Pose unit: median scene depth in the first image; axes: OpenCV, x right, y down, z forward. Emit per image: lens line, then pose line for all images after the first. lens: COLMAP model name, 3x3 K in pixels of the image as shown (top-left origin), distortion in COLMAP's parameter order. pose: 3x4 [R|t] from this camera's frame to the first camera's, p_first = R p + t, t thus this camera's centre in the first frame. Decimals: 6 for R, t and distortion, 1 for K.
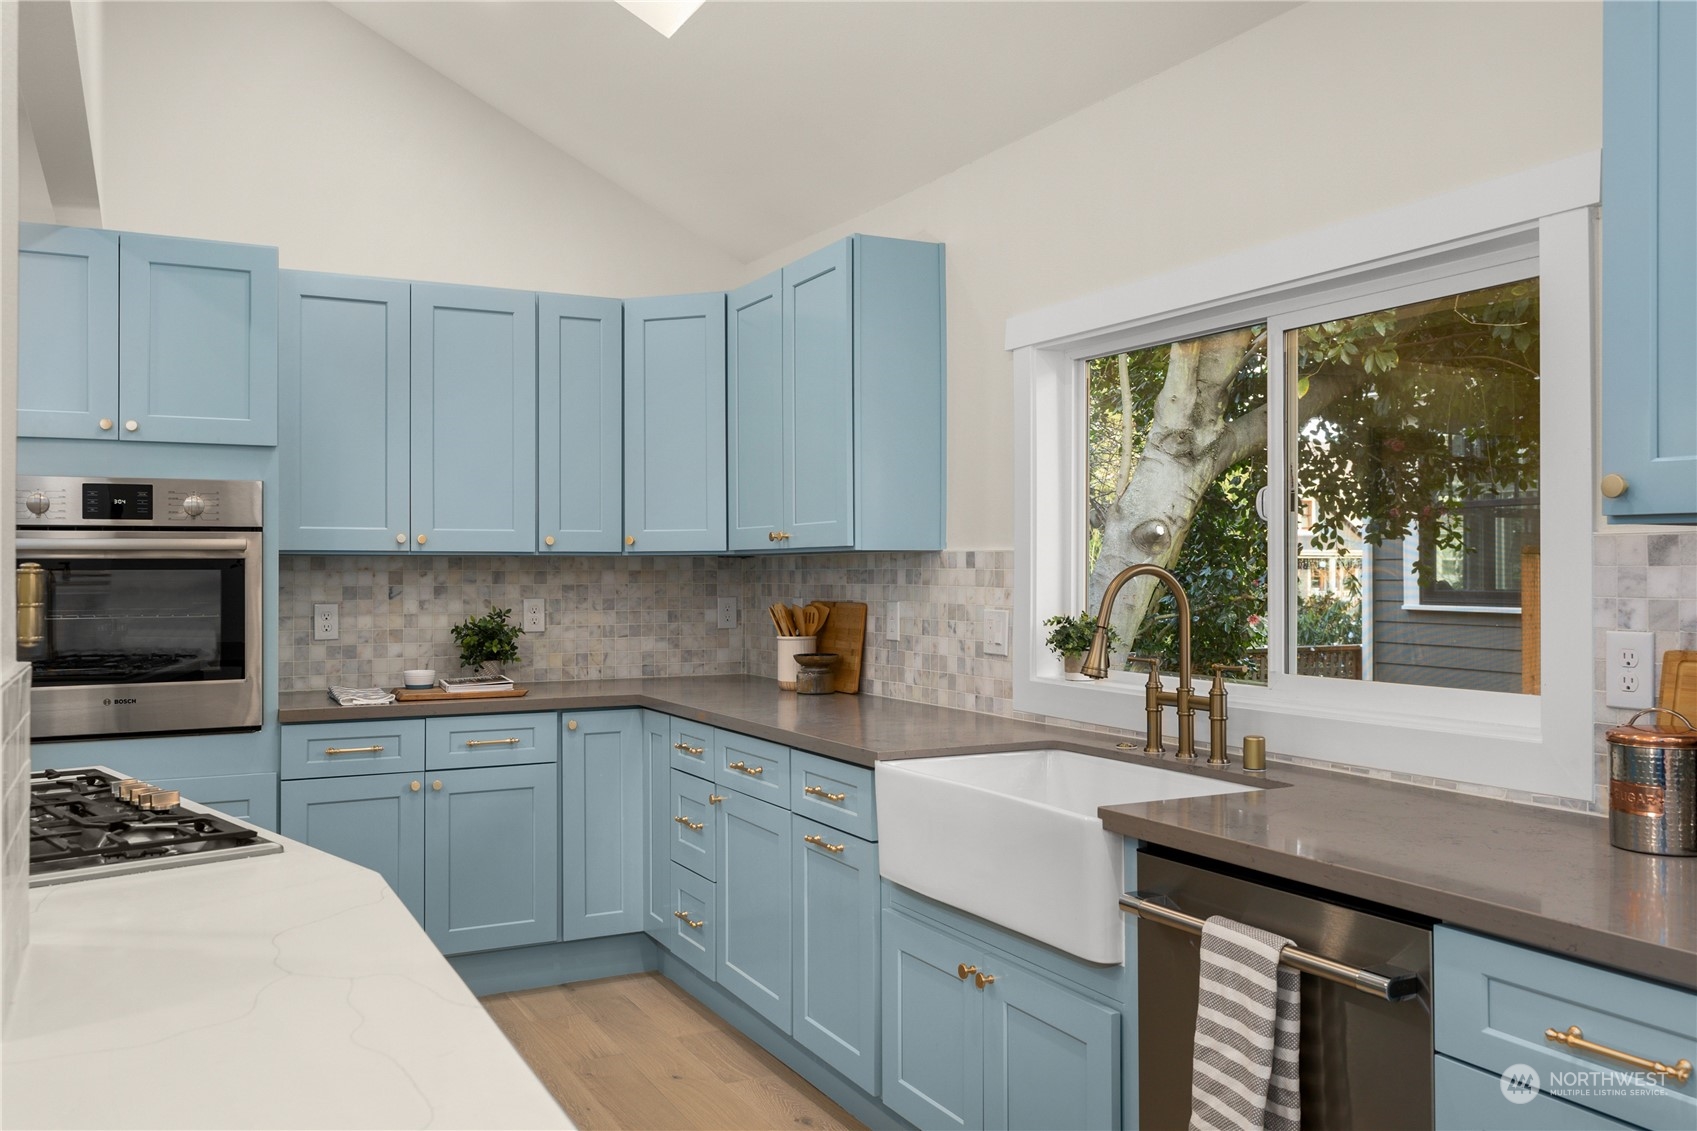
lens RADIAL K [[1390.2, 0, 855.4], [0, 1390.2, 560.3], [0, 0, 1]] dist [0.003337, 0.000421]
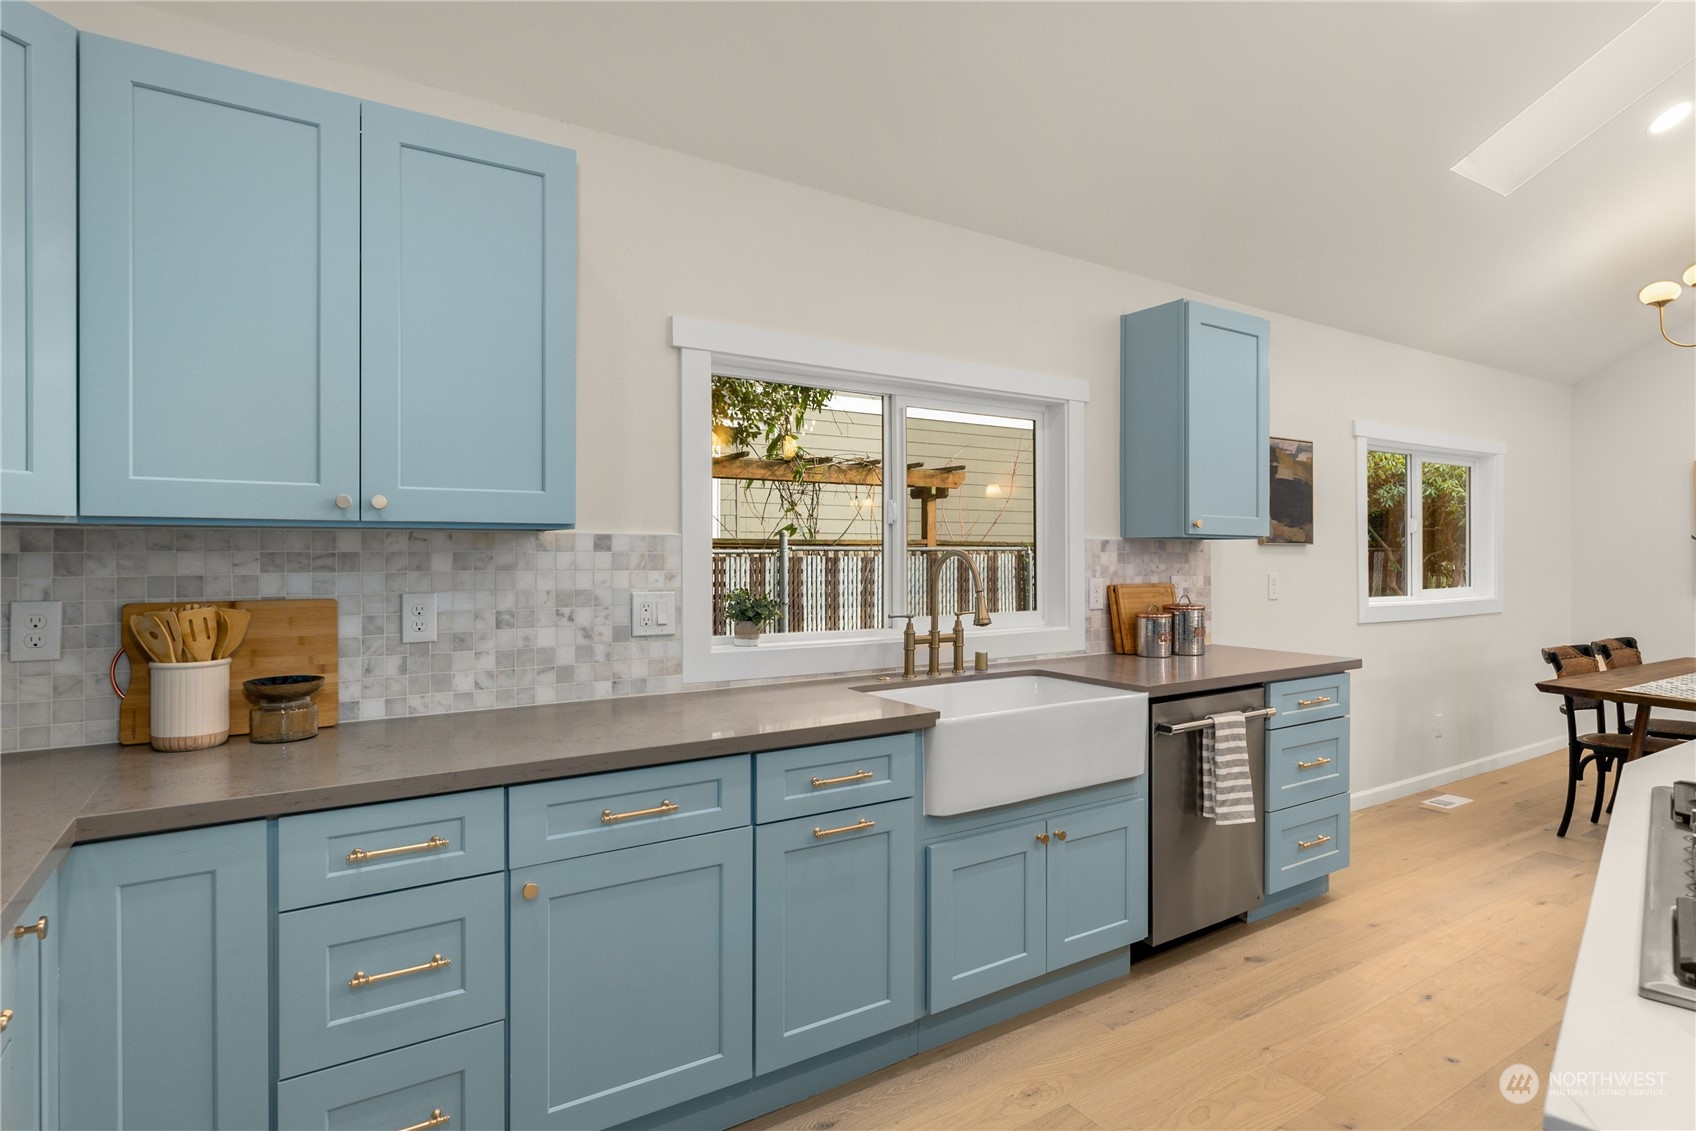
lens RADIAL K [[890.0, 0, 848.7], [0, 890.0, 555.9], [0, 0, 1]] dist [-0.013384, 0.001039]
pose [[-0.098632, -0.001015, 0.995123, -0.503206], [-0.006806, 0.999977, 0.000345, 0.006770], [-0.995101, -0.006739, -0.098637, 0.815488]]
